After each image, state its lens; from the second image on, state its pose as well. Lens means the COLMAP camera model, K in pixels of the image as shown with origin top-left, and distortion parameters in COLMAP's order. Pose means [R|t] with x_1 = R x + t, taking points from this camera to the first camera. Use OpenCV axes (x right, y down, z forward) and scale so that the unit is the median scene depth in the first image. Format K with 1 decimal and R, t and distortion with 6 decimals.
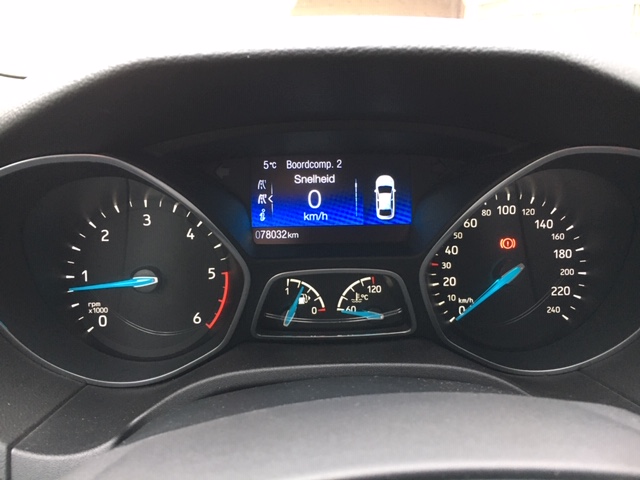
lens RADIAL K [[543.1, 0, 320.4], [0, 543.1, 242.1], [0, 0, 1]] dist [0.061816, -0.072618]
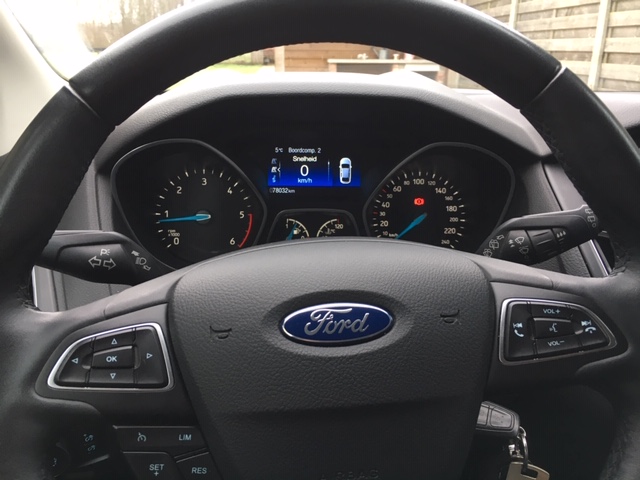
lens RADIAL K [[543.1, 0, 319.8], [0, 543.1, 238.3], [0, 0, 1]] dist [0.061816, -0.072618]
pose [[0.999542, 0.023370, 0.019221, 0.009066], [-0.023000, 0.999551, -0.019221, 0.158244], [-0.019662, 0.018770, 0.999630, -0.678982]]
